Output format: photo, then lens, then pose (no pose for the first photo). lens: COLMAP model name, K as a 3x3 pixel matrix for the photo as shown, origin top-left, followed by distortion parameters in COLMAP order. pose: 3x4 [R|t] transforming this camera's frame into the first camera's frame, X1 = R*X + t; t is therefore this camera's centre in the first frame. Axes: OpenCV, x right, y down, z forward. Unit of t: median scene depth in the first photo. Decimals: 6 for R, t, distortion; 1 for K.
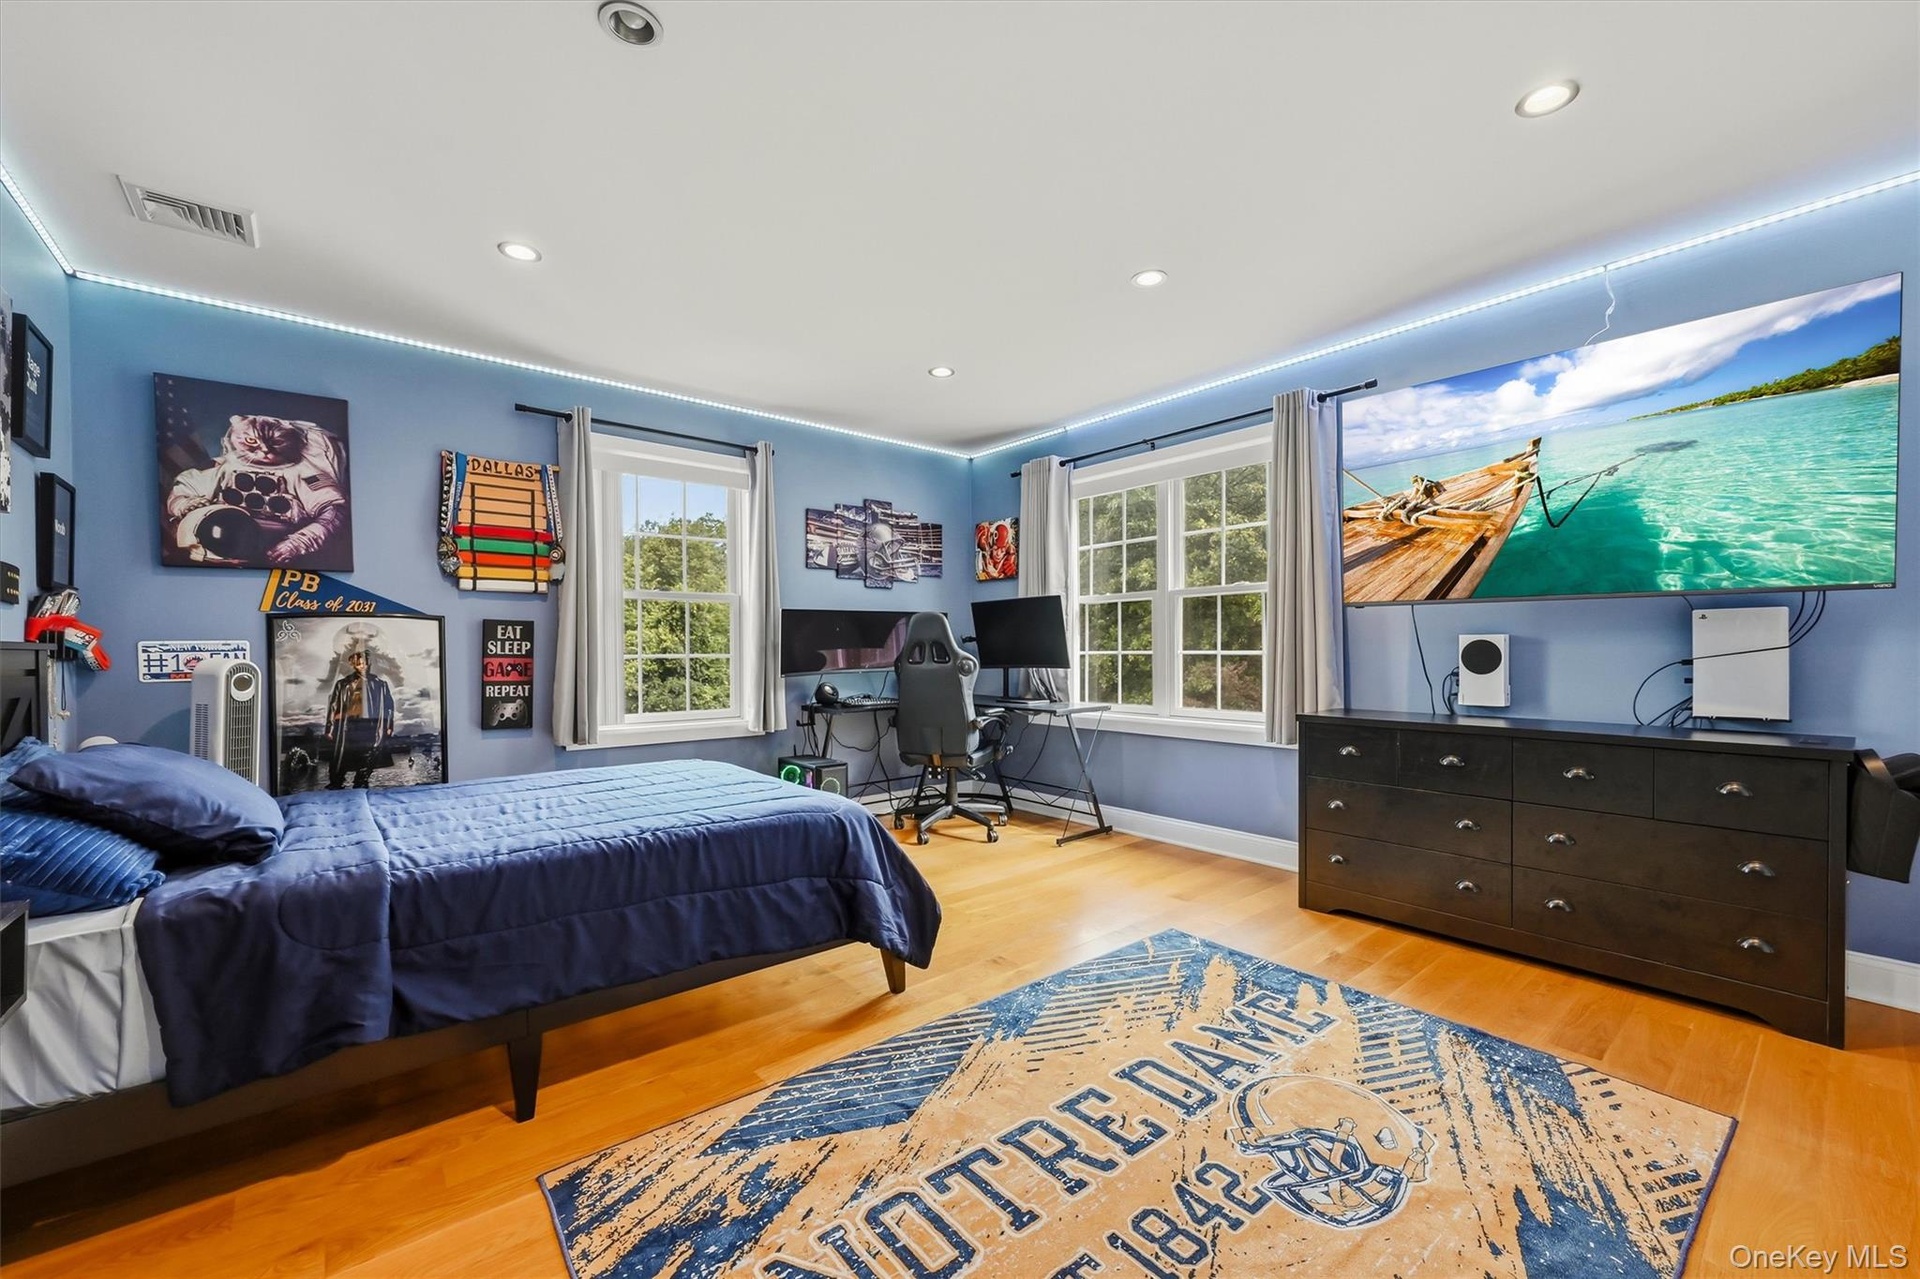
lens RADIAL K [[764.4, 0, 950.1], [0, 764.4, 648.1], [0, 0, 1]] dist [0.020975, 0.000352]
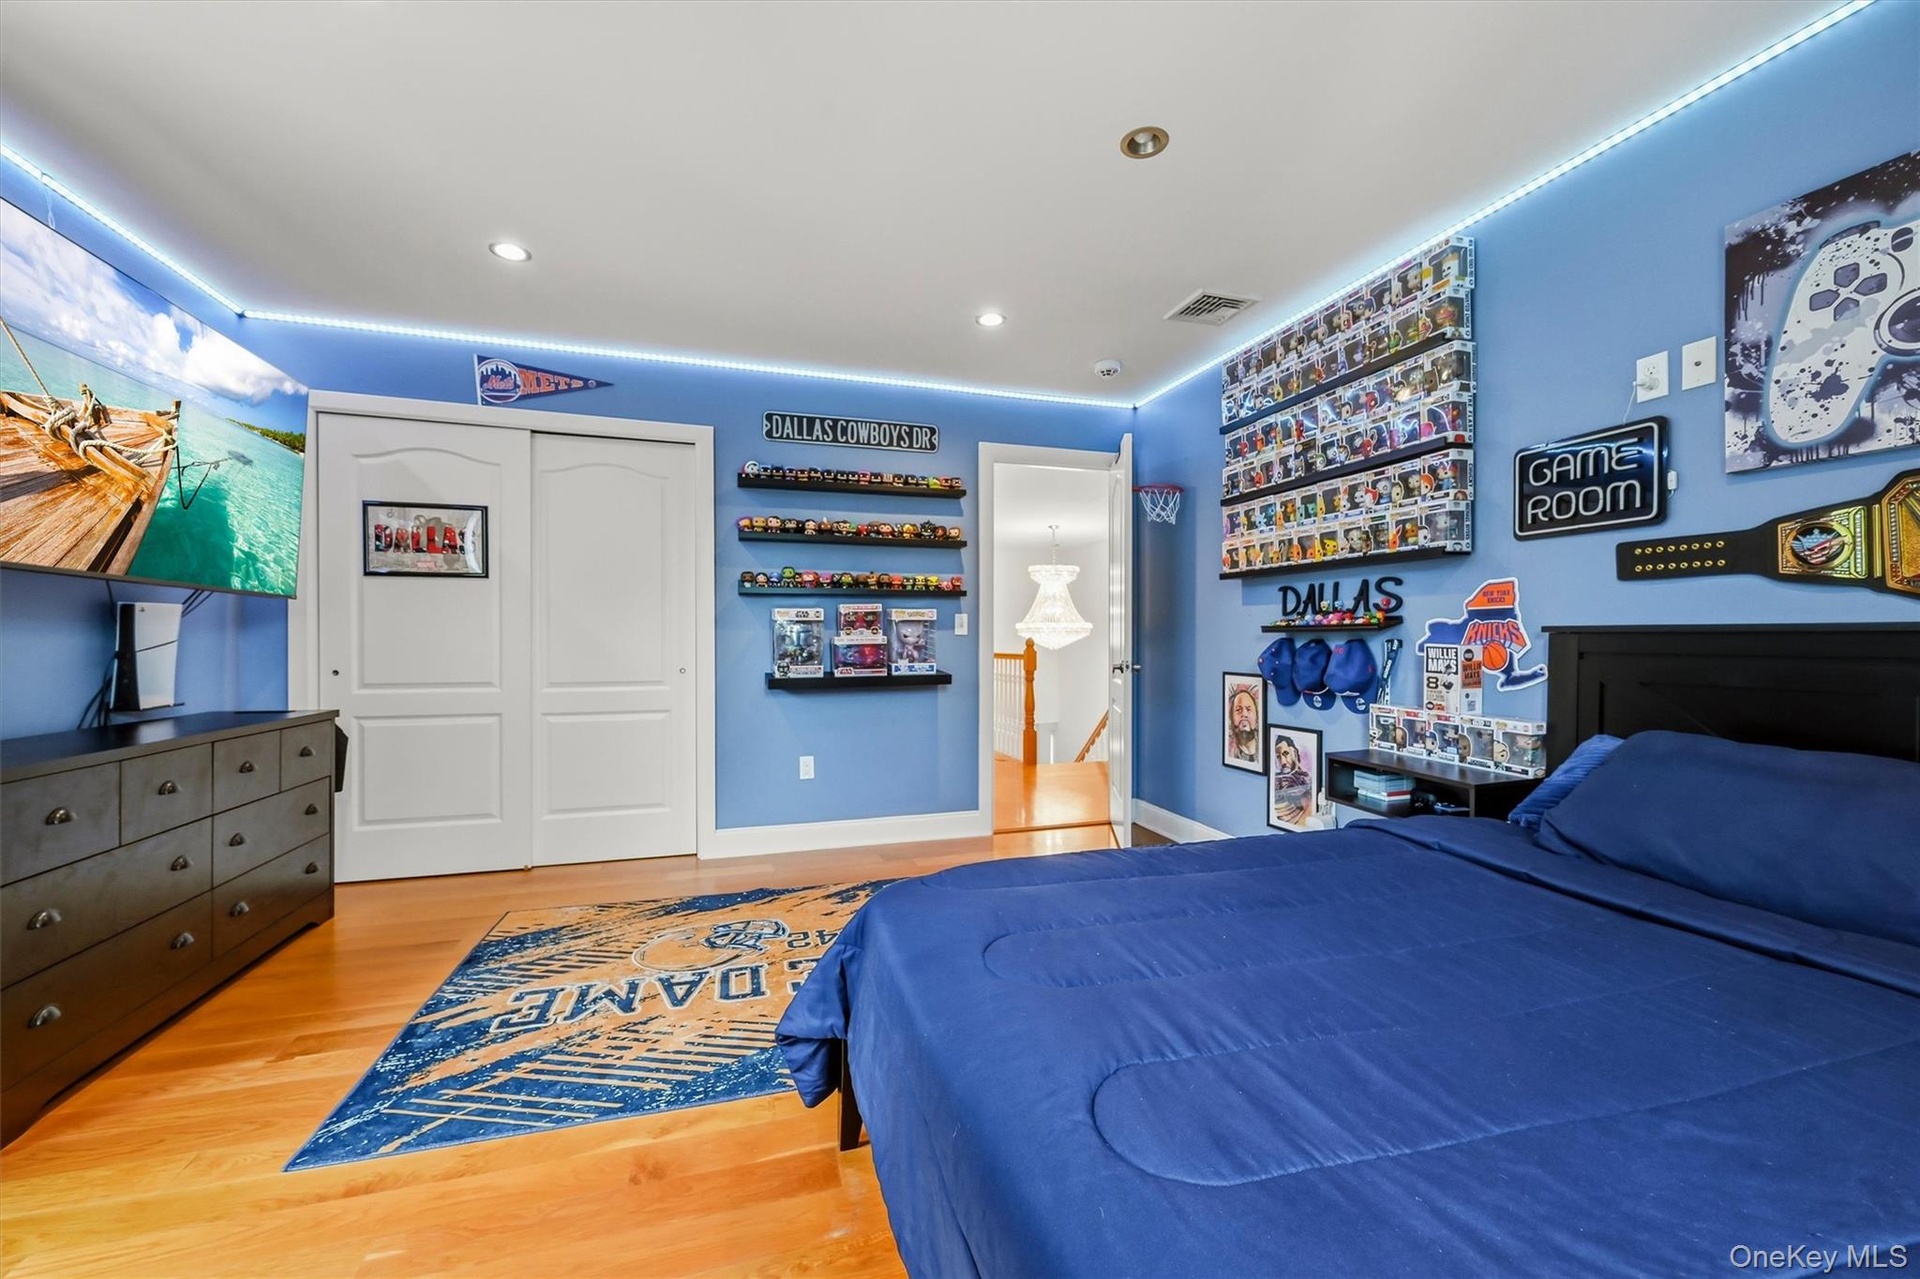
lens RADIAL K [[764.4, 0, 960.1], [0, 764.4, 640.7], [0, 0, 1]] dist [0.020975, 0.000352]
pose [[-0.927397, 0.006695, 0.374018, -0.450276], [0.004353, 0.999965, -0.007106, 0.009242], [-0.374053, -0.004962, -0.927394, 1.725223]]
